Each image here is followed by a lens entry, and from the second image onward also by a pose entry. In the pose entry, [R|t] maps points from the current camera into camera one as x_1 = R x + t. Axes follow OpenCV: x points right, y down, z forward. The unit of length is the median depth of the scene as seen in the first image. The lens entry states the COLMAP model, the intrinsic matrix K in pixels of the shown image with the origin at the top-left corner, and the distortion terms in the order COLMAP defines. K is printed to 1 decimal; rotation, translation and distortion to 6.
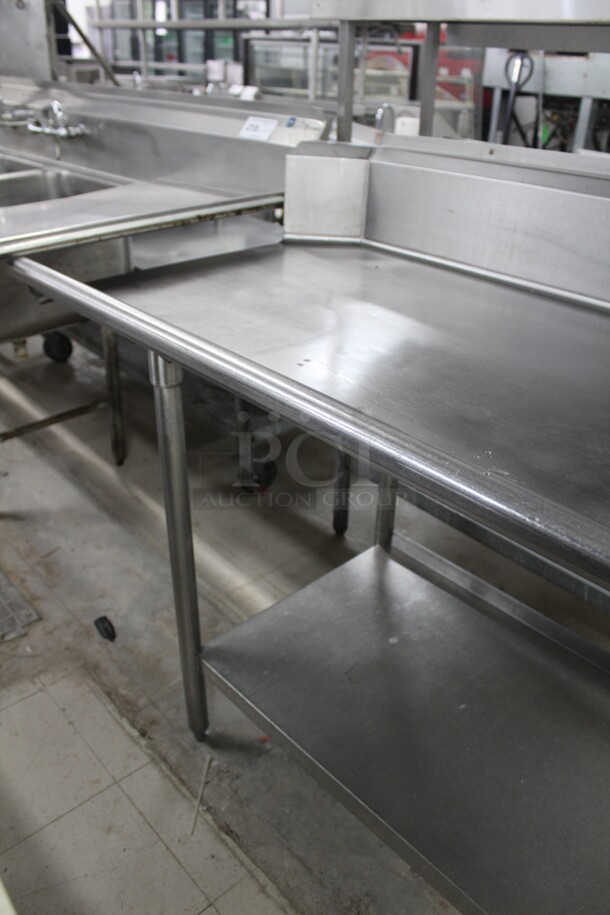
lens RADIAL K [[745.8, 0, 311.4], [0, 745.8, 451.3], [0, 0, 1]] dist [-0.113612, 0.062640]
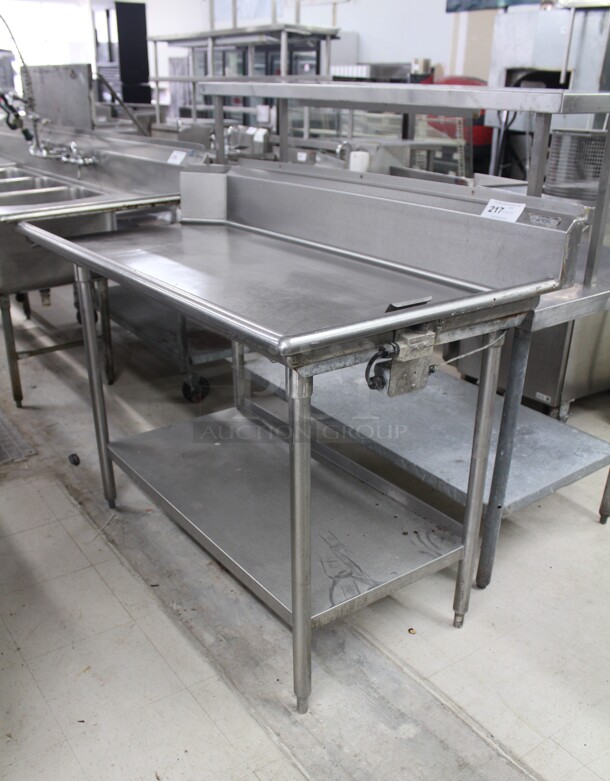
lens RADIAL K [[747.3, 0, 308.0], [0, 747.3, 449.6], [0, 0, 1]] dist [-0.101249, 0.000000]
pose [[0.992874, 0.041119, -0.111847, 0.371888], [-0.046403, 0.997906, -0.045059, 0.242568], [0.109760, 0.049928, 0.992703, -0.506055]]
